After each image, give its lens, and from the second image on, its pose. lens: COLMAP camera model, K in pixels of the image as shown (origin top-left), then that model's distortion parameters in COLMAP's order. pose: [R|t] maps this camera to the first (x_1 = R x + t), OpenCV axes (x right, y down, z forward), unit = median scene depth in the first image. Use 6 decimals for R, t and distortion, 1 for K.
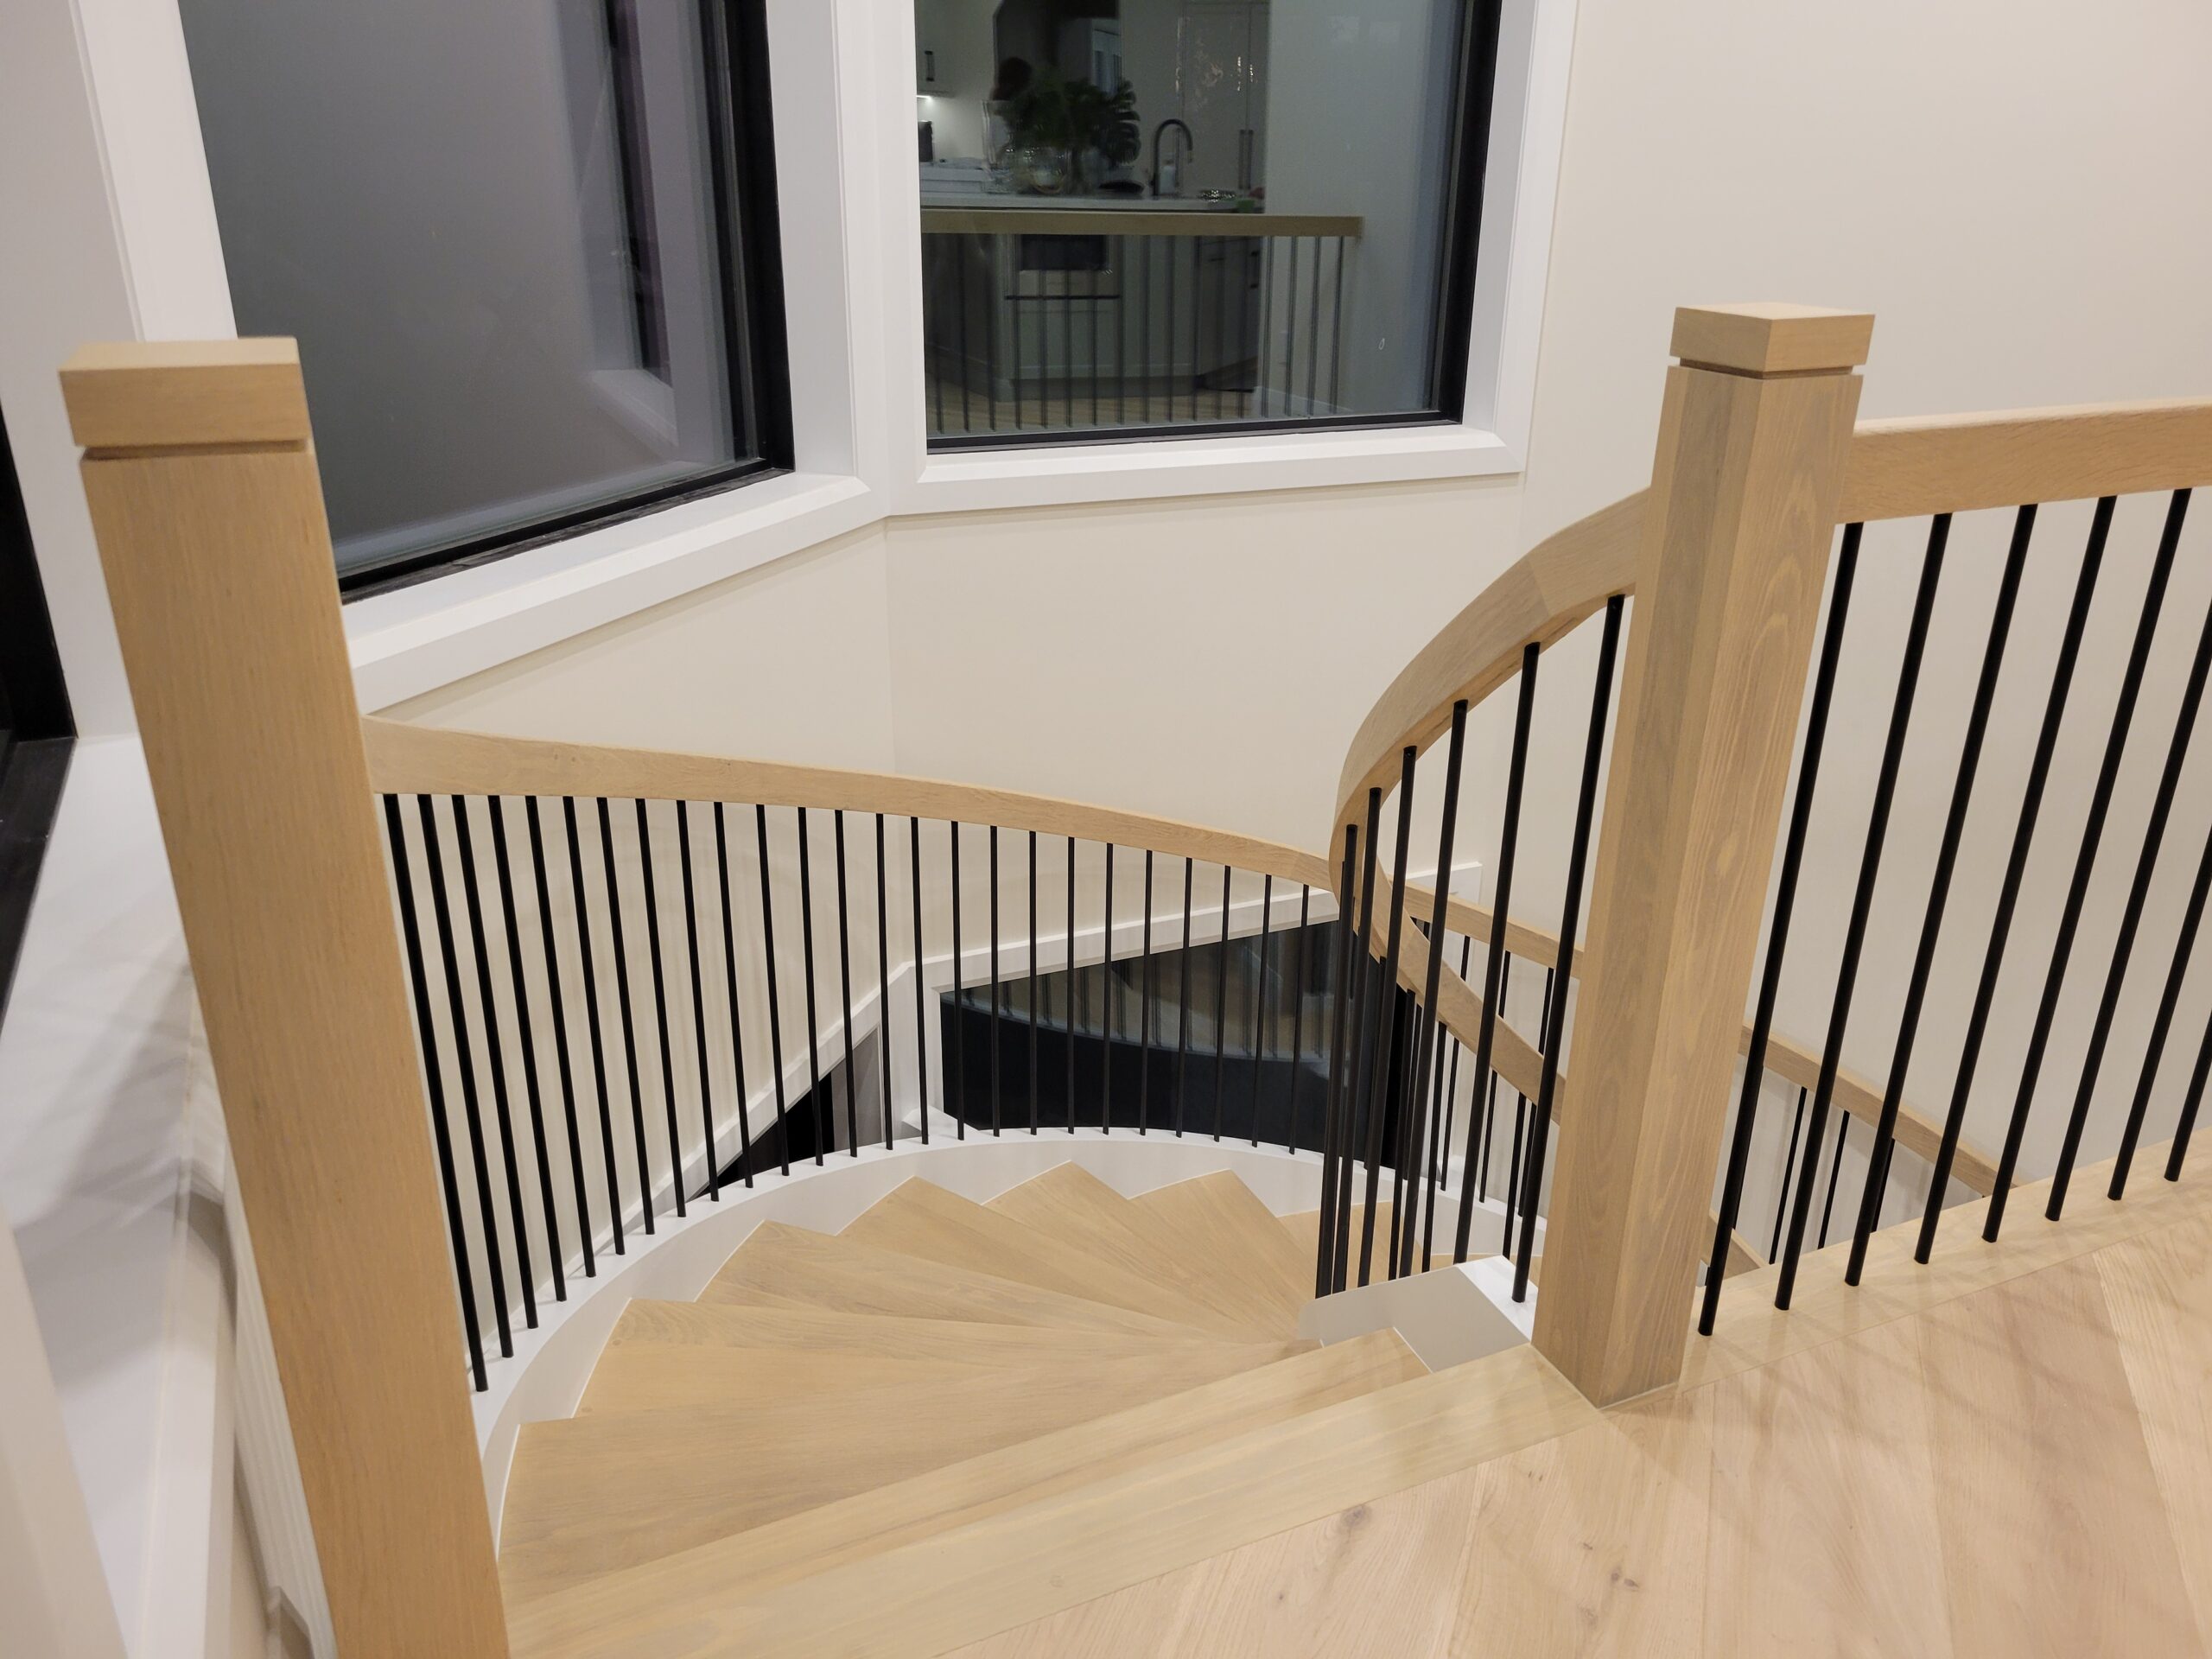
lens RADIAL K [[1666.5, 0, 1115.0], [0, 1666.5, 828.4], [0, 0, 1]] dist [0.052578, -0.040624]
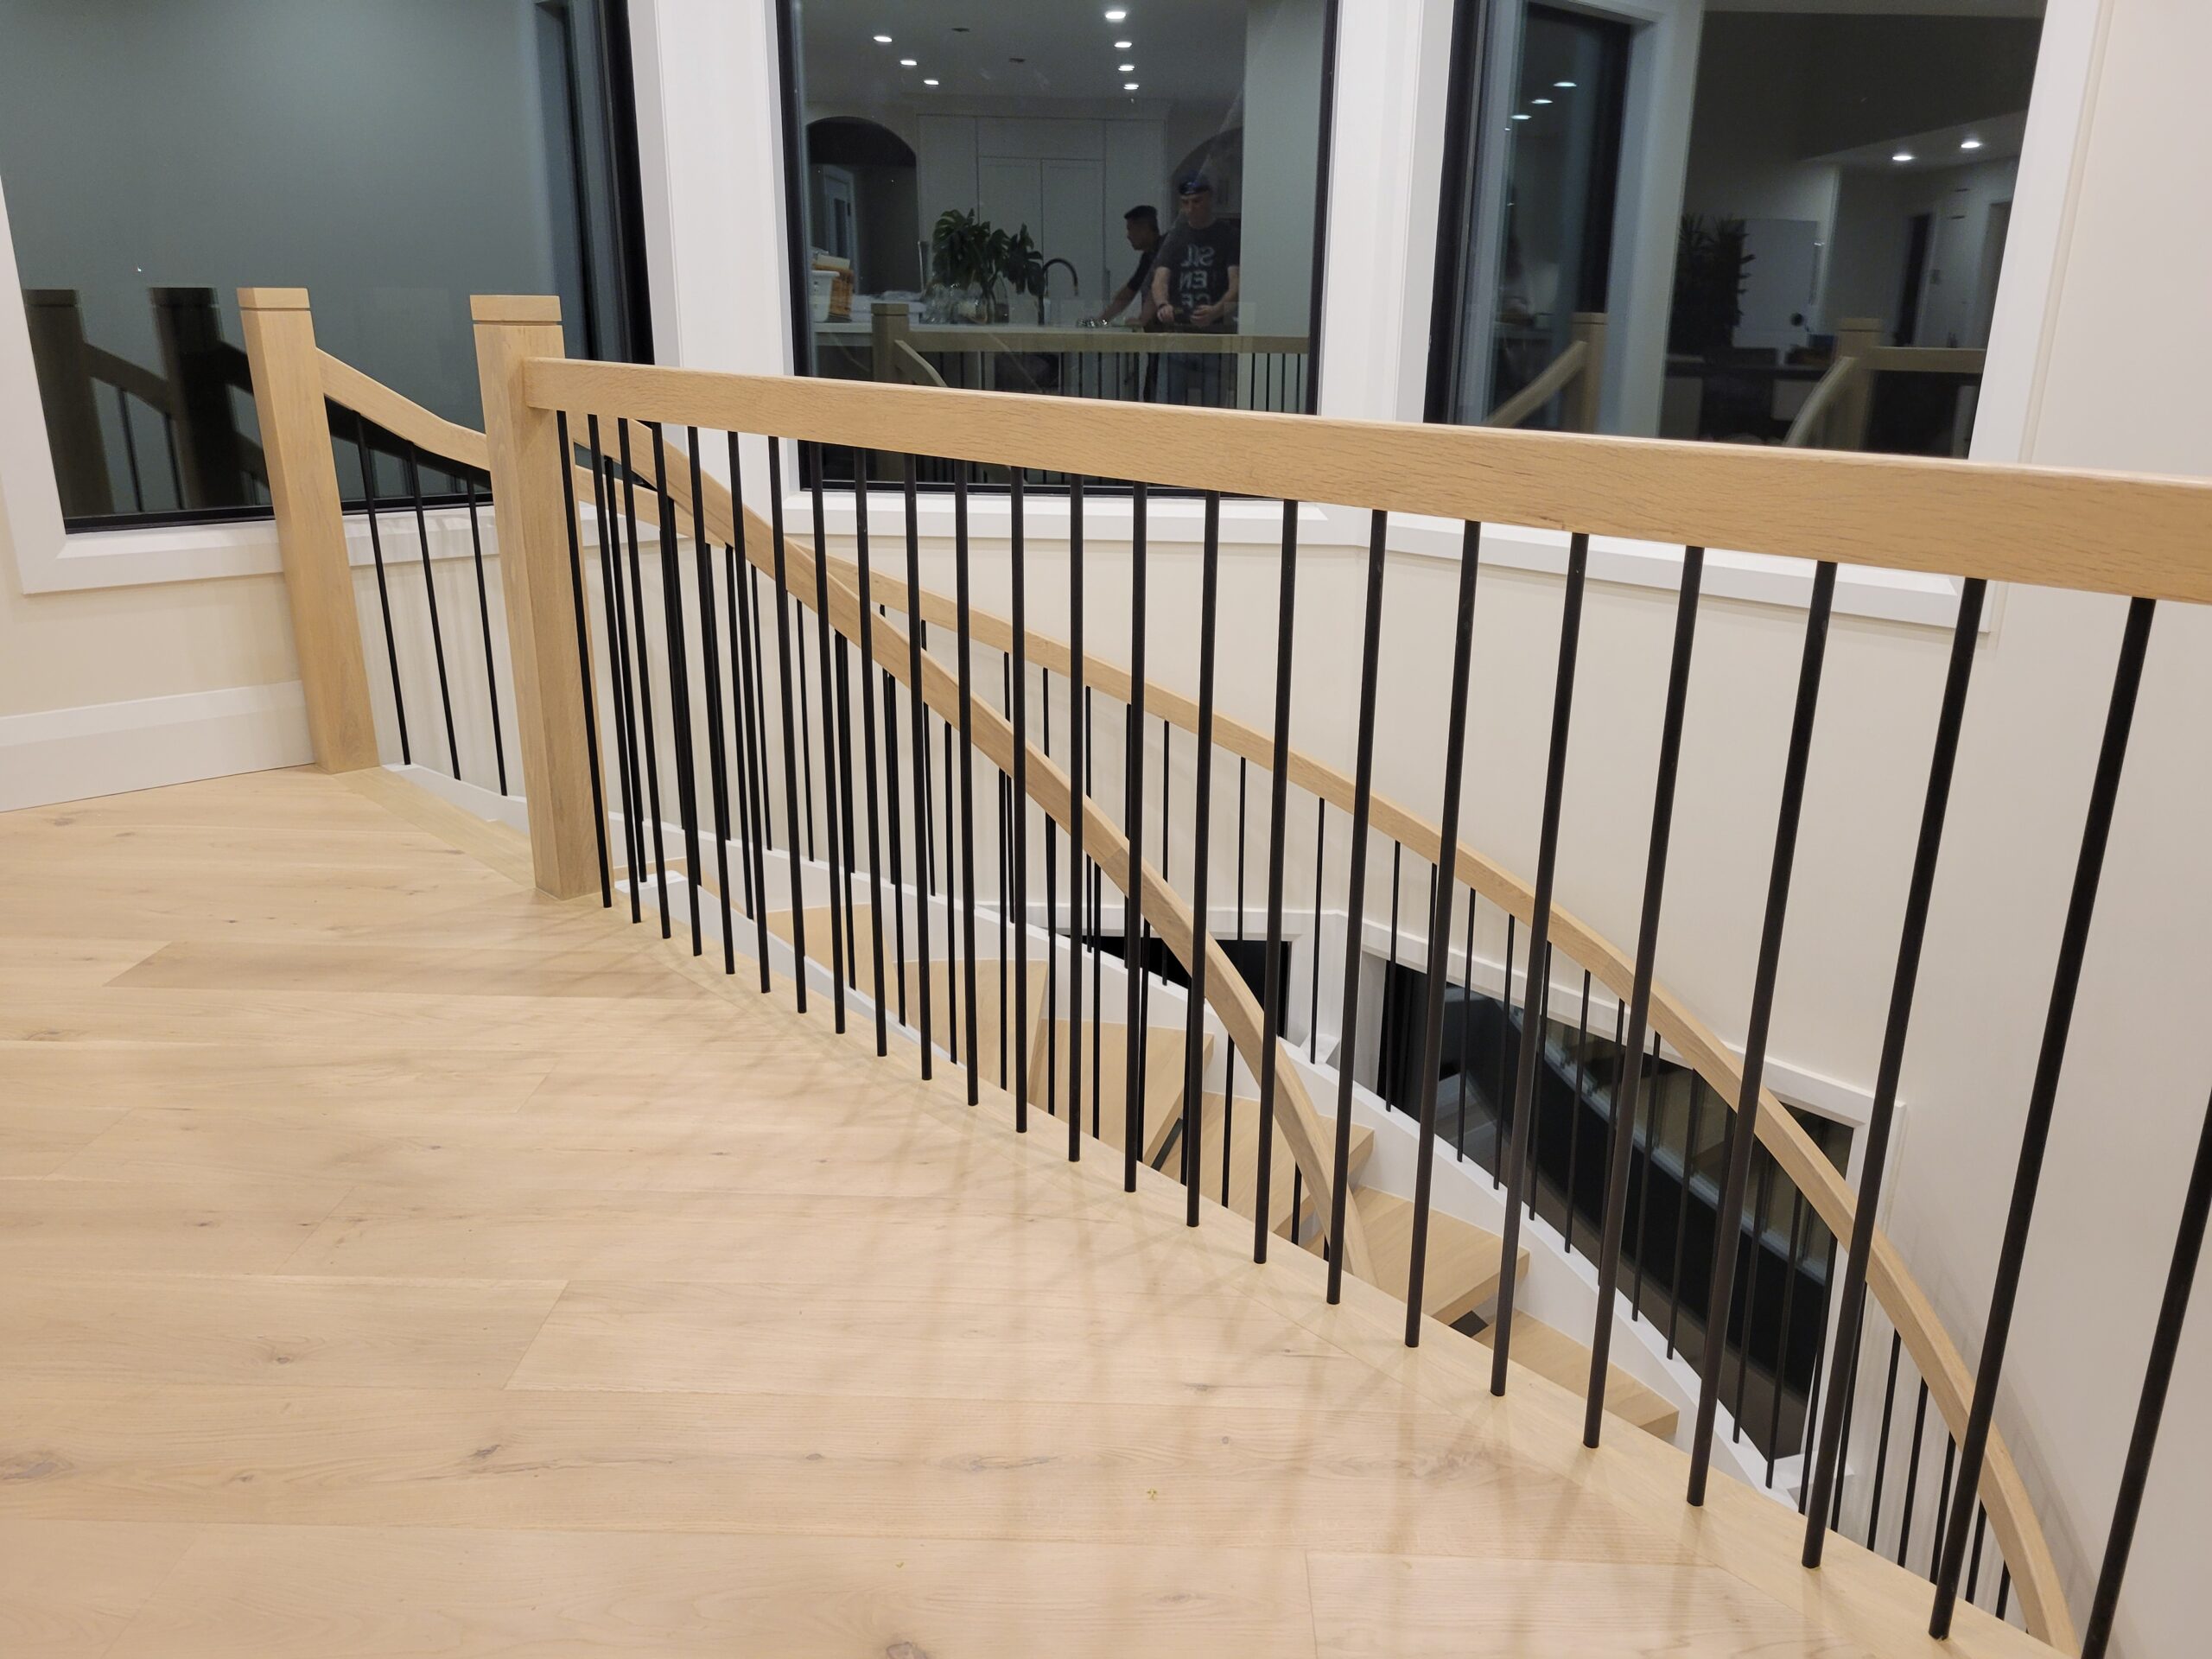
lens RADIAL K [[1666.5, 0, 1127.7], [0, 1666.5, 814.7], [0, 0, 1]] dist [0.052578, -0.040624]
pose [[0.321542, 0.260810, -0.910269, 1.234729], [-0.364957, 0.921182, 0.135020, -0.126224], [0.873737, 0.288795, 0.391383, 0.464172]]
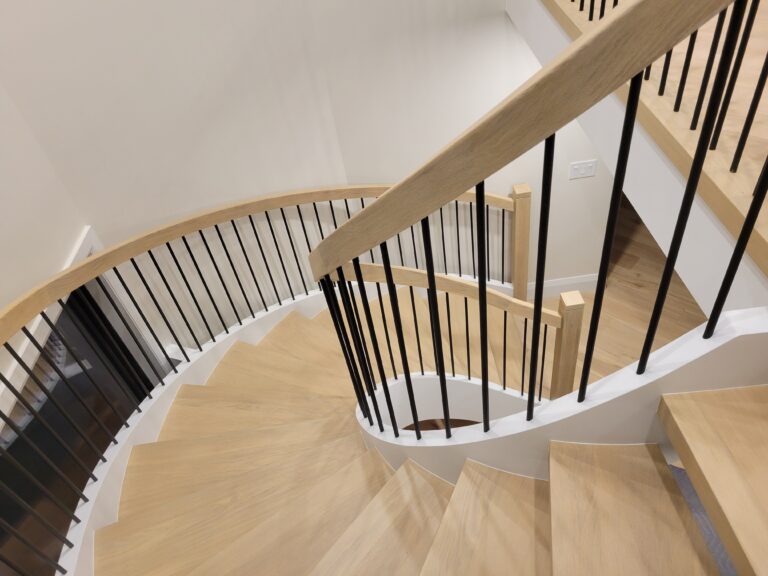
lens RADIAL K [[578.6, 0, 377.5], [0, 578.6, 287.2], [0, 0, 1]] dist [0.052578, -0.040624]
pose [[0.357750, -0.690604, 0.628554, -0.161466], [0.482425, 0.713005, 0.508813, -0.151255], [-0.799551, 0.121202, 0.588242, 0.607892]]
